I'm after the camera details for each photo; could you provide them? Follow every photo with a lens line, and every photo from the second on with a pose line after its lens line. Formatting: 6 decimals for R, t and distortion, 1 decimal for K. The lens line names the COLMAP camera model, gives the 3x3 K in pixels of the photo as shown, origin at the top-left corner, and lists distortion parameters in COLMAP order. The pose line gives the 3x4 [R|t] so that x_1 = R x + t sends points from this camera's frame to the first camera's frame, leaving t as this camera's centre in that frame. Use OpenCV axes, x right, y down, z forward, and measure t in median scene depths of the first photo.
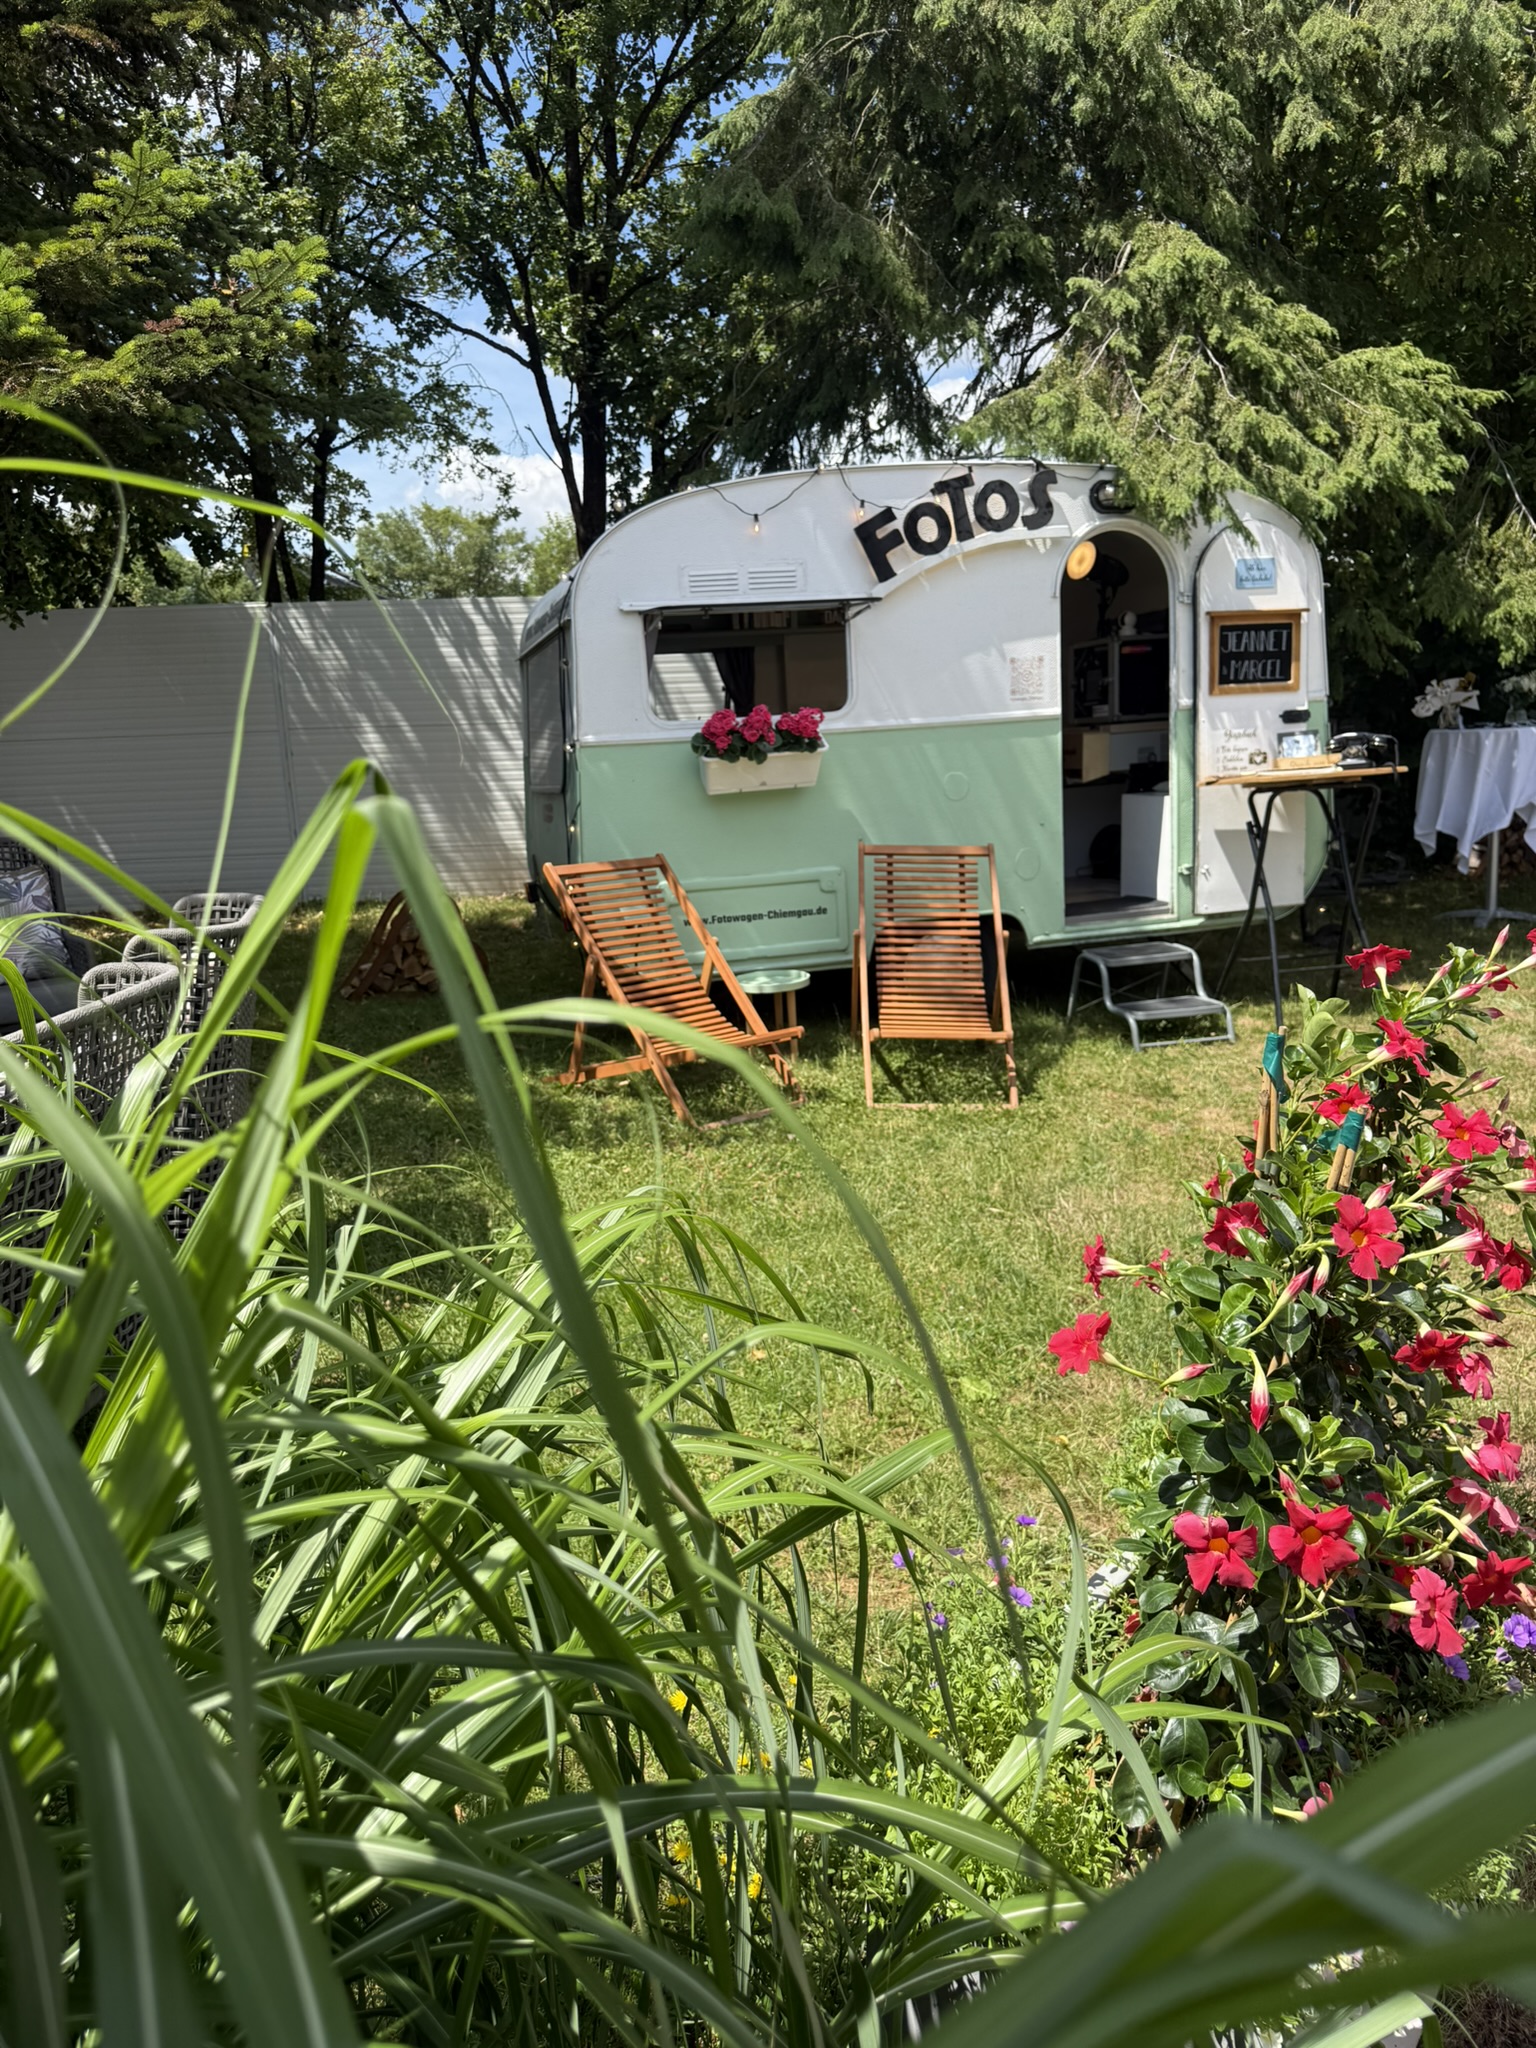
lens RADIAL K [[1434.6, 0, 782.3], [0, 1434.6, 1014.1], [0, 0, 1]] dist [-0.007340, -0.014078]
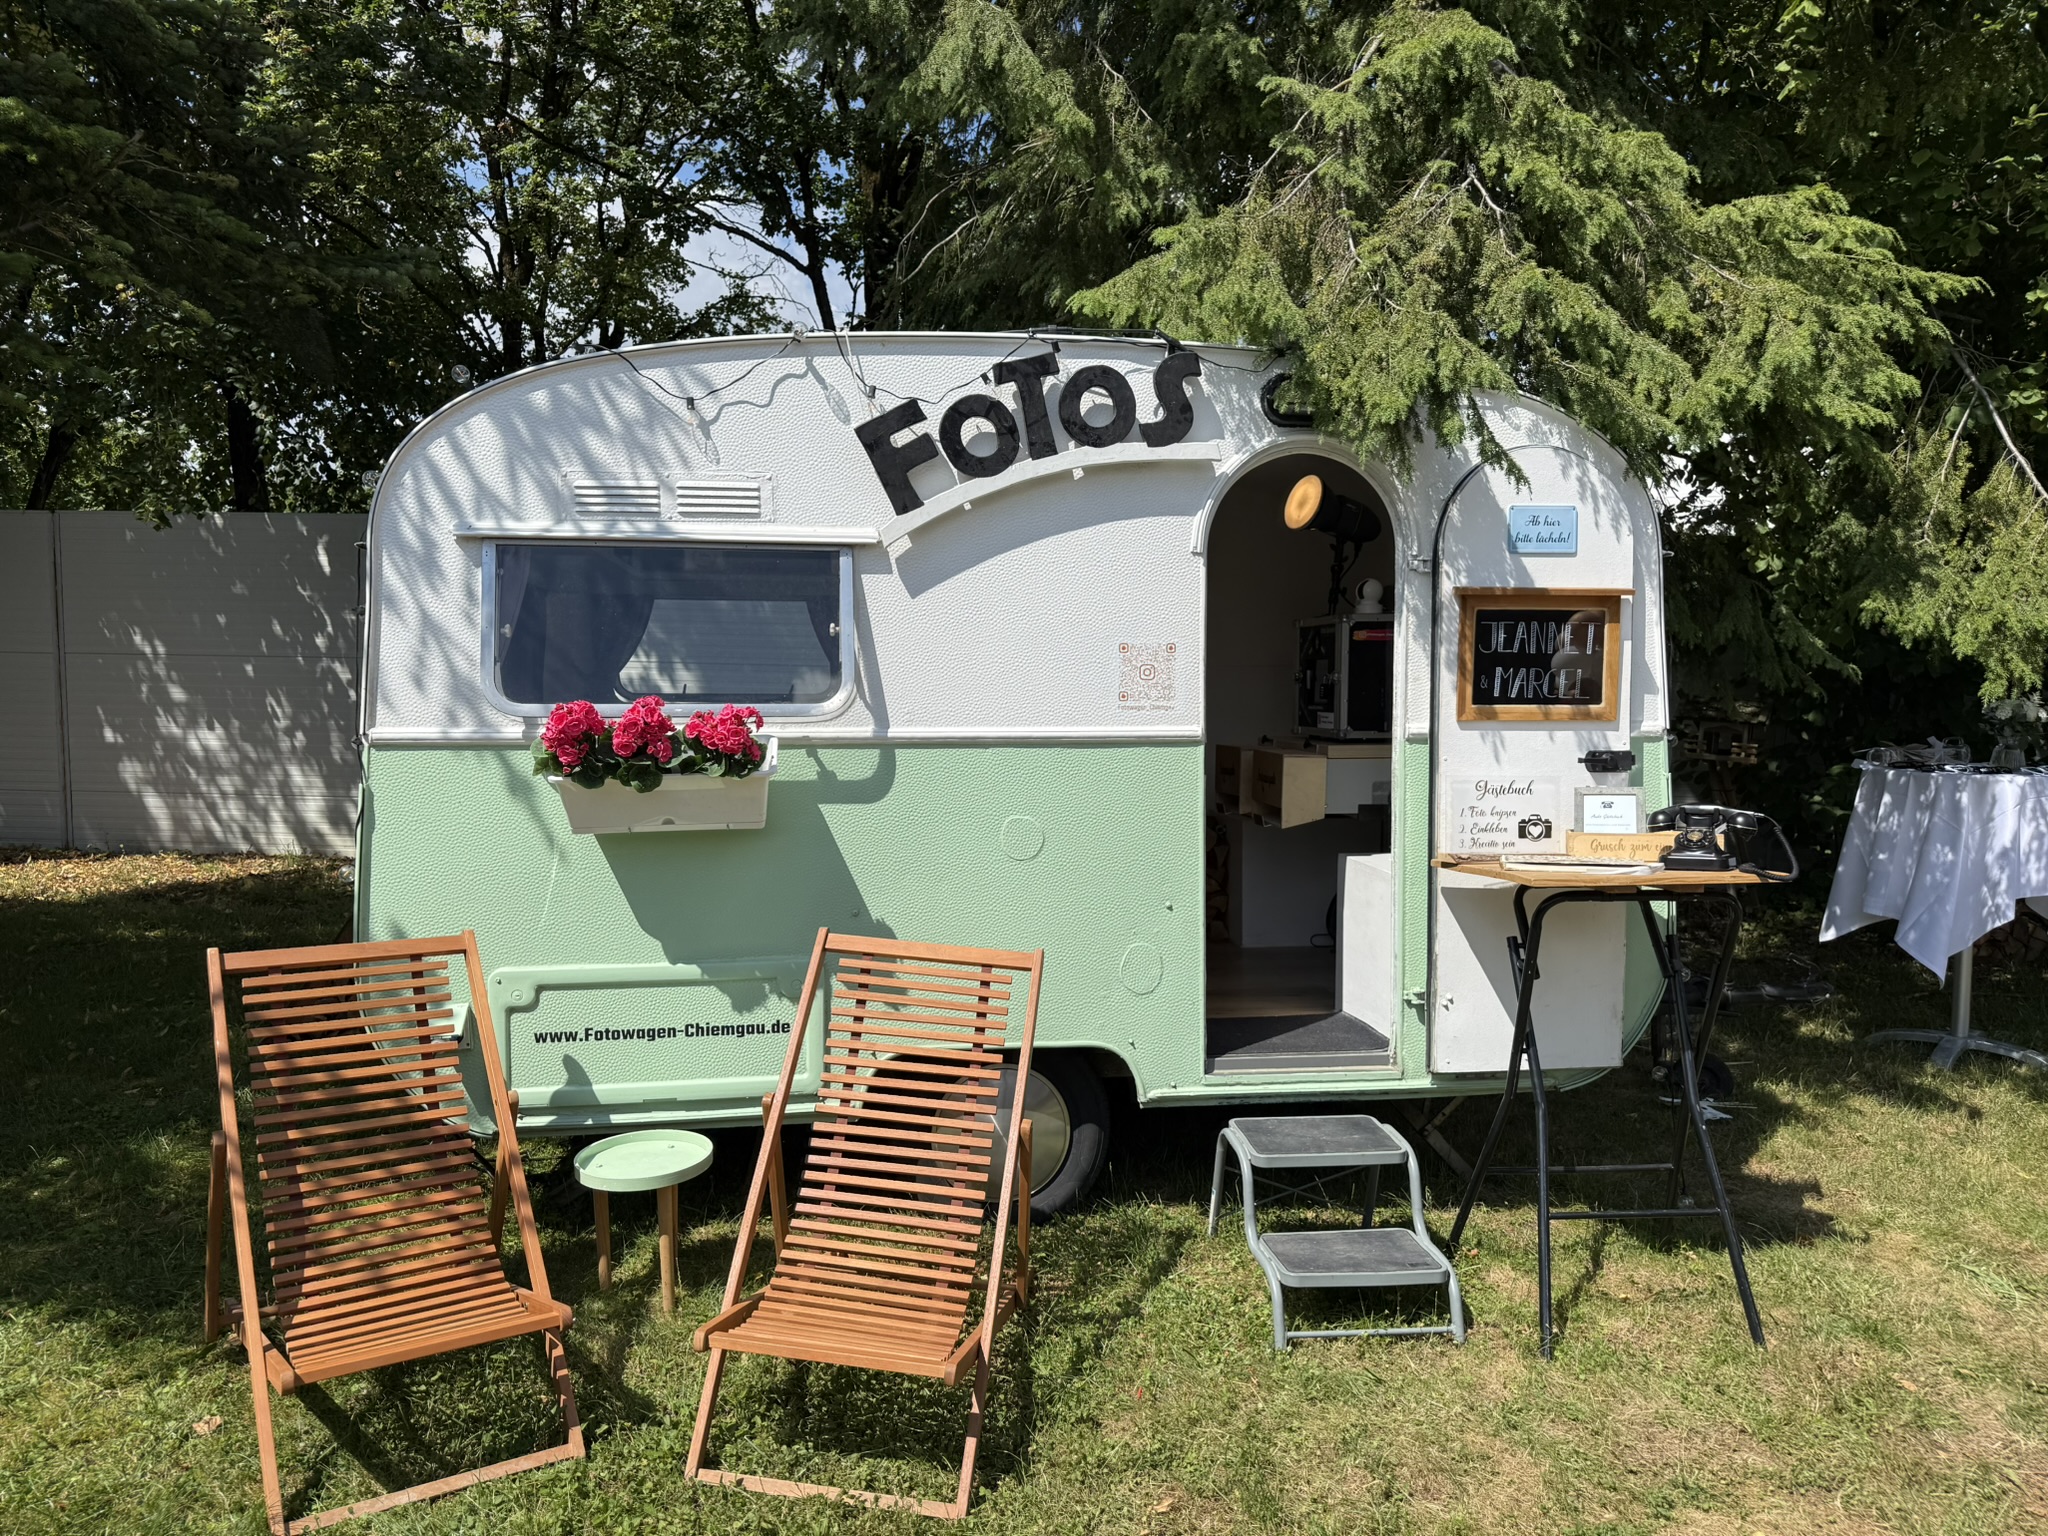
lens RADIAL K [[1434.6, 0, 1010.9], [0, 1434.6, 784.6], [0, 0, 1]] dist [-0.007340, -0.014078]
pose [[0.988594, 0.070504, -0.133086, 0.196184], [-0.084888, 0.990769, -0.105694, -0.116271], [0.124406, 0.115786, 0.985453, 0.380423]]
